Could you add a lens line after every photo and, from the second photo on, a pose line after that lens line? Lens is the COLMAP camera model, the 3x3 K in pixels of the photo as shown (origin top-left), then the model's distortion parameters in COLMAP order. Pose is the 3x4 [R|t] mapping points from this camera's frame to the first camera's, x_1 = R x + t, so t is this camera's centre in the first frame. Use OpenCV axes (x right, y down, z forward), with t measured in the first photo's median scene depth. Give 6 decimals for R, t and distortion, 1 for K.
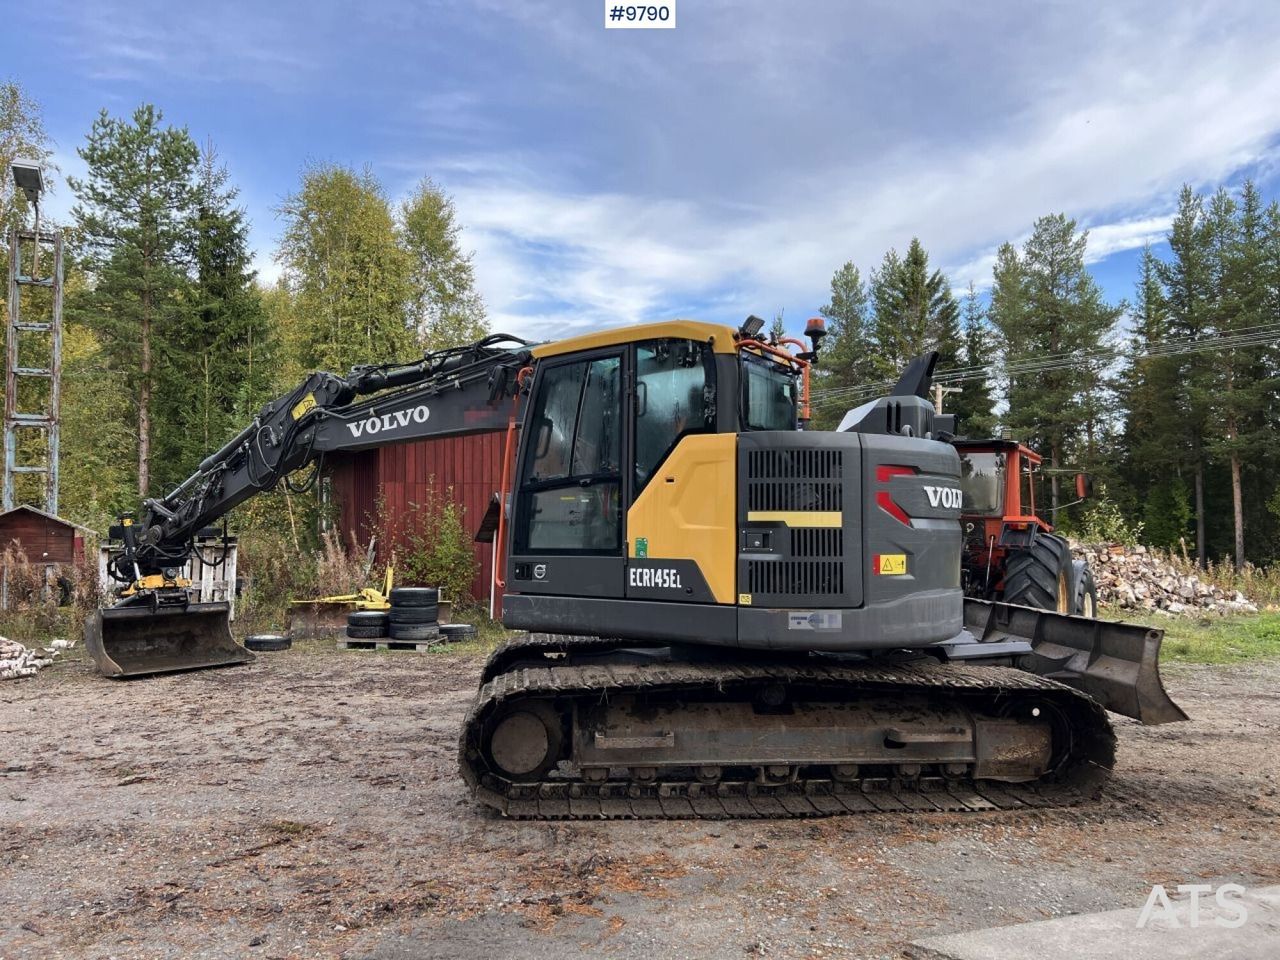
lens RADIAL K [[964.3, 0, 636.1], [0, 964.3, 476.0], [0, 0, 1]] dist [0.060675, -0.067475]
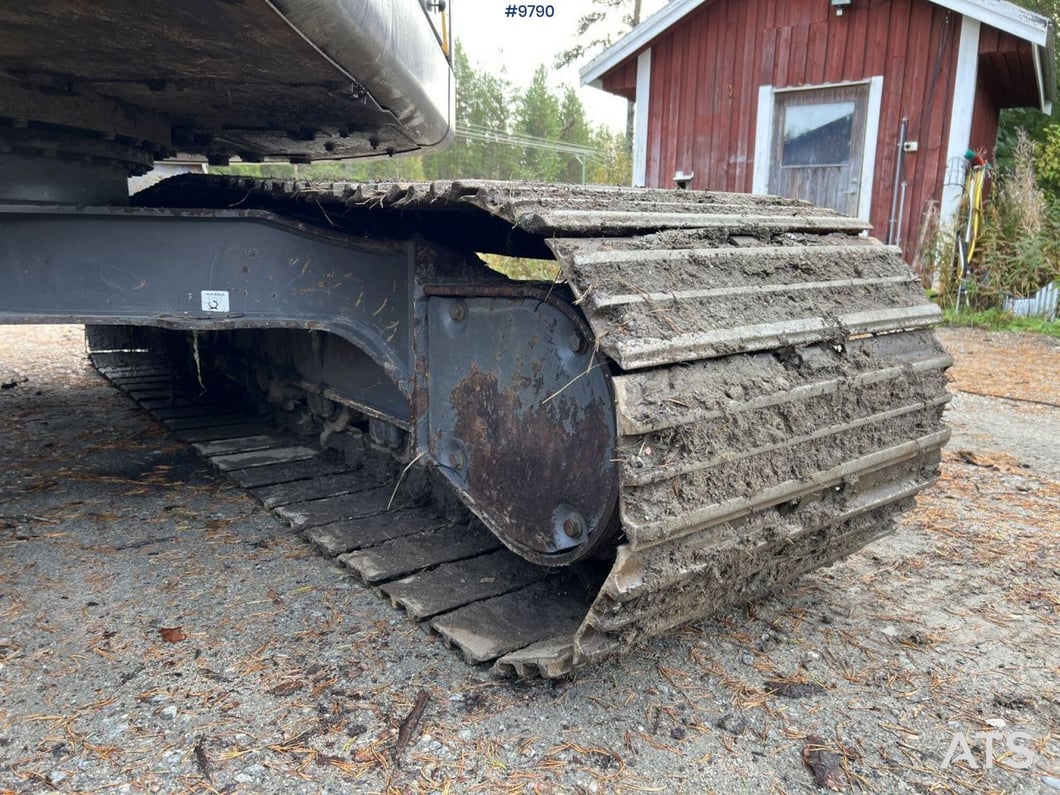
lens RADIAL K [[798.6, 0, 528.7], [0, 798.6, 393.9], [0, 0, 1]] dist [0.060675, -0.067475]
pose [[-0.519283, -0.173985, 0.836705, -0.293693], [-0.073164, 0.984513, 0.159313, 0.223815], [-0.851465, 0.021512, -0.523970, 1.121310]]
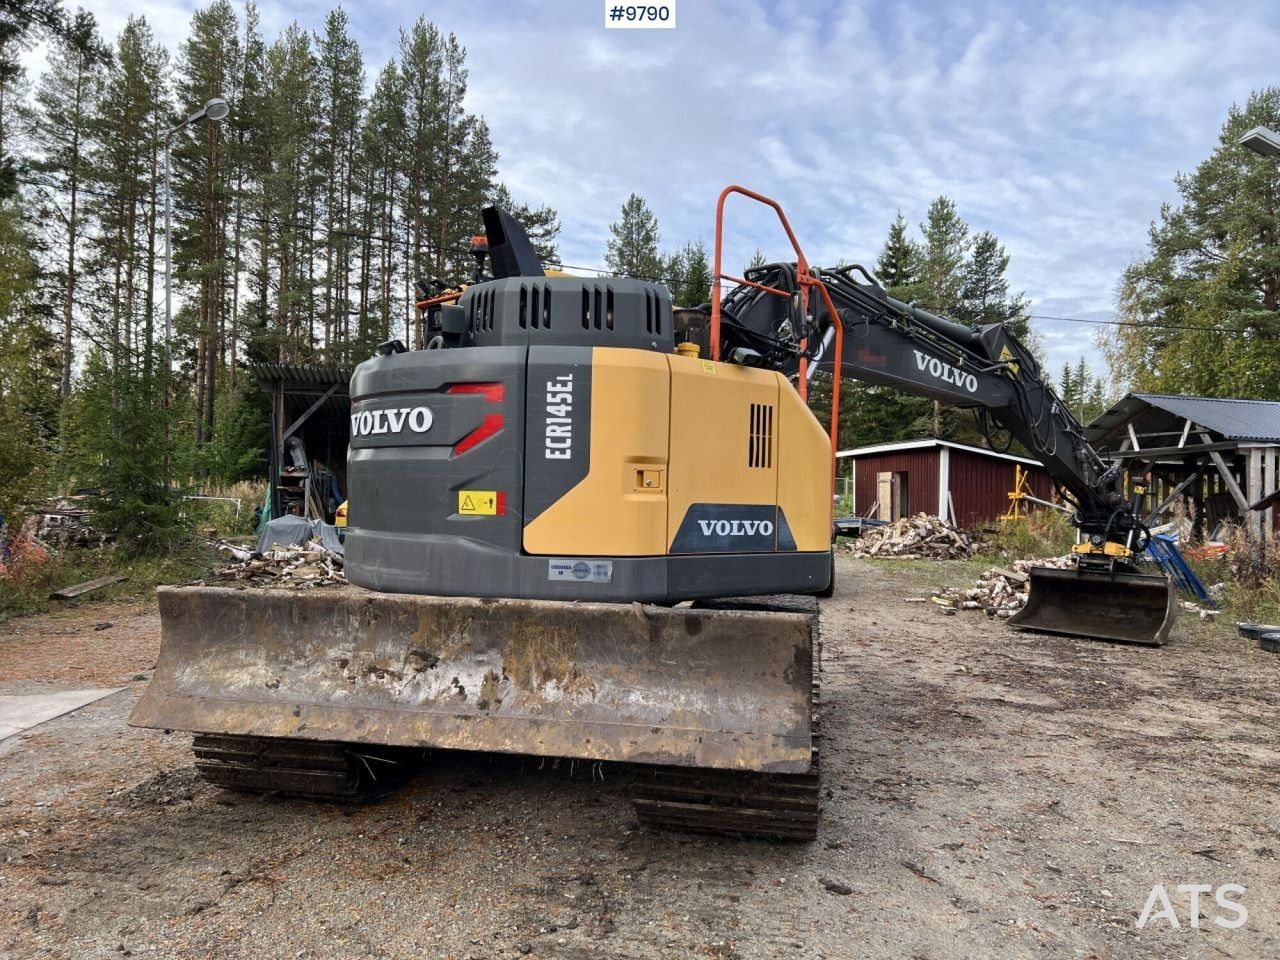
lens RADIAL K [[964.3, 0, 646.7], [0, 964.3, 470.1], [0, 0, 1]] dist [0.060675, -0.067475]
pose [[-0.263257, -0.036791, -0.964024, 1.101605], [0.027074, 0.998597, -0.045504, 0.111772], [0.964346, -0.038080, -0.261892, 1.490174]]
